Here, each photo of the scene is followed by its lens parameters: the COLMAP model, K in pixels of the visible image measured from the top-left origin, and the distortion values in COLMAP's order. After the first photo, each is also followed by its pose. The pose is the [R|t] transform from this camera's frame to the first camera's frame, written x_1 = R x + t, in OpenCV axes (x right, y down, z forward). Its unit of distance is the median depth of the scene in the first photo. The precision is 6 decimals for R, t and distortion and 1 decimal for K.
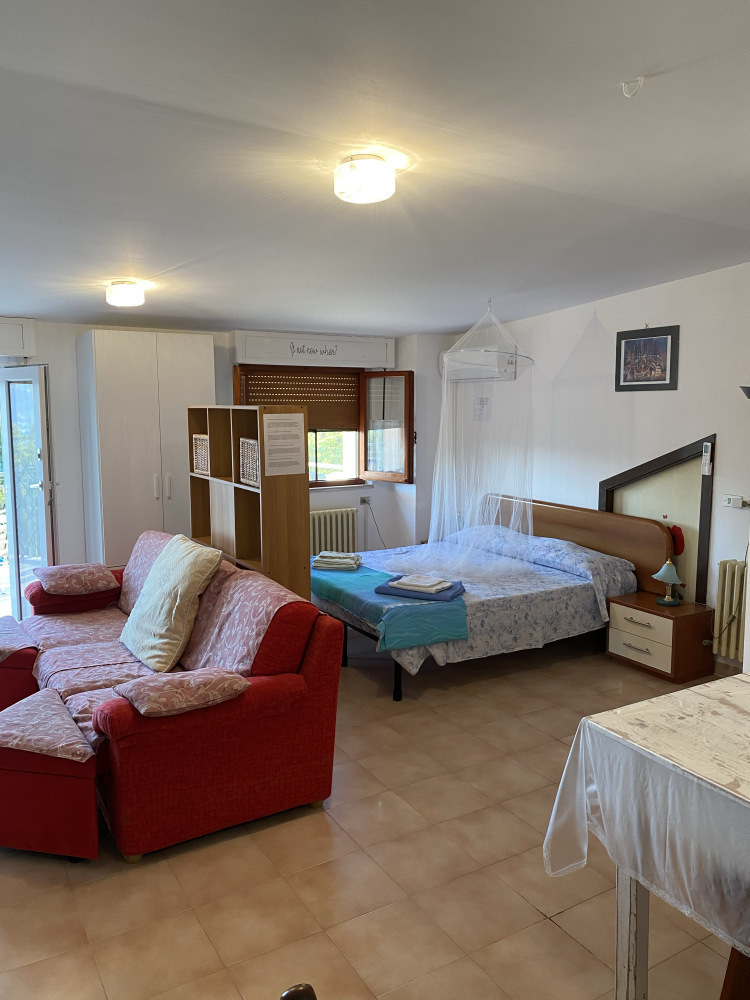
lens RADIAL K [[764.0, 0, 384.2], [0, 764.0, 493.1], [0, 0, 1]] dist [0.042099, -0.062862]
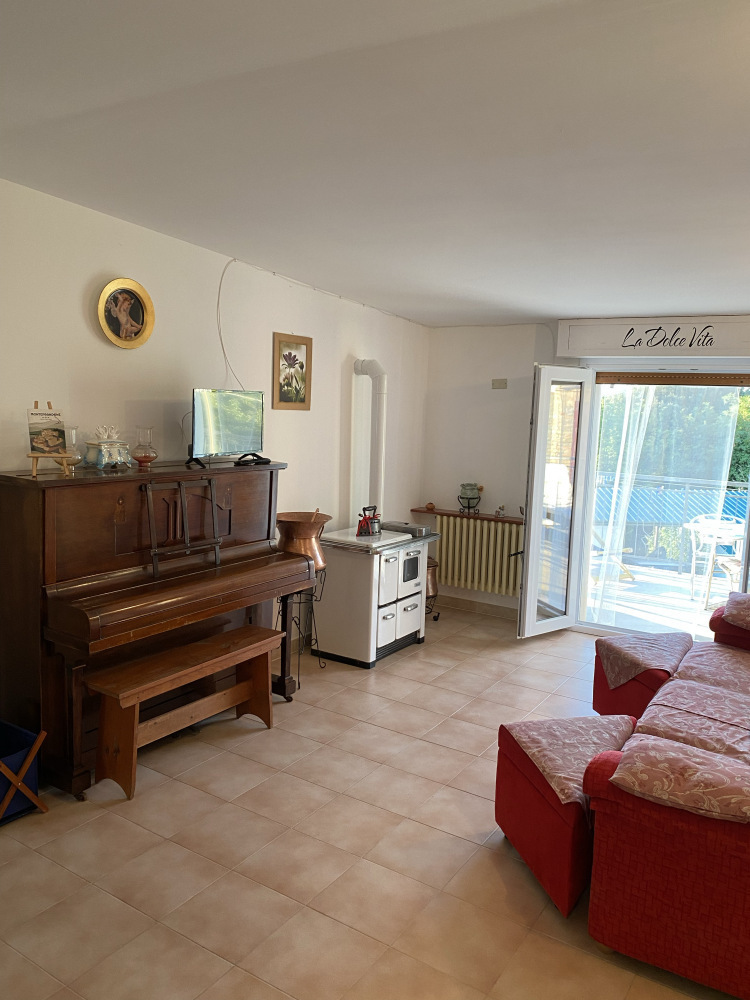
lens RADIAL K [[764.0, 0, 383.8], [0, 764.0, 496.3], [0, 0, 1]] dist [0.042099, -0.062862]
pose [[0.444152, 0.128217, -0.886730, 0.158791], [-0.141110, 0.987366, 0.072089, -0.021017], [0.884770, 0.093108, 0.456633, 0.235418]]
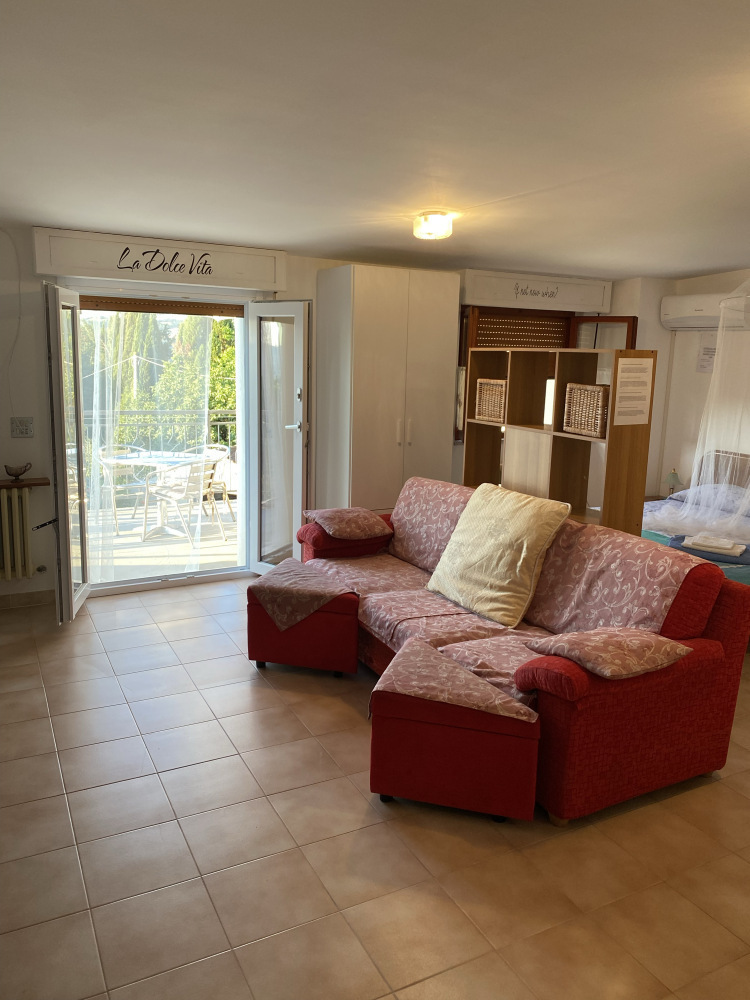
lens RADIAL K [[764.0, 0, 378.7], [0, 764.0, 487.7], [0, 0, 1]] dist [0.042099, -0.062862]
pose [[0.997895, 0.039549, -0.051388, -0.336703], [-0.036312, 0.997386, 0.062472, 0.005042], [0.053724, -0.060474, 0.996723, 0.037021]]
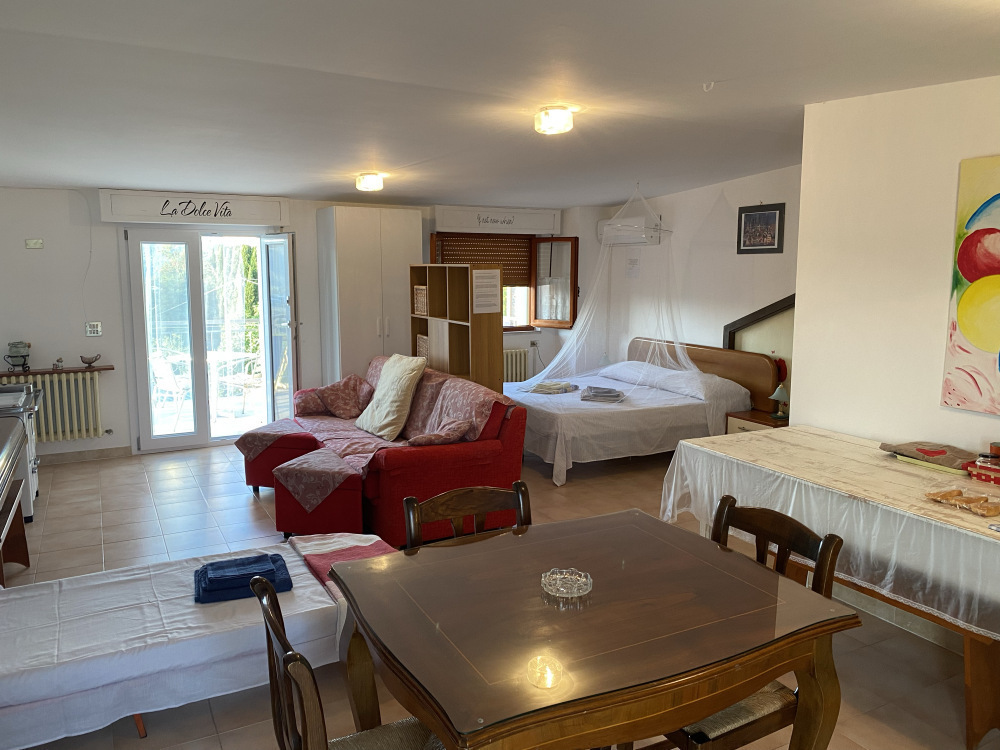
lens RADIAL K [[764.0, 0, 491.1], [0, 764.0, 369.0], [0, 0, 1]] dist [0.042099, -0.062862]
pose [[0.998114, 0.011713, -0.060265, -0.031793], [-0.010689, 0.999793, 0.017285, 0.049093], [0.060455, -0.016608, 0.998033, -0.360272]]
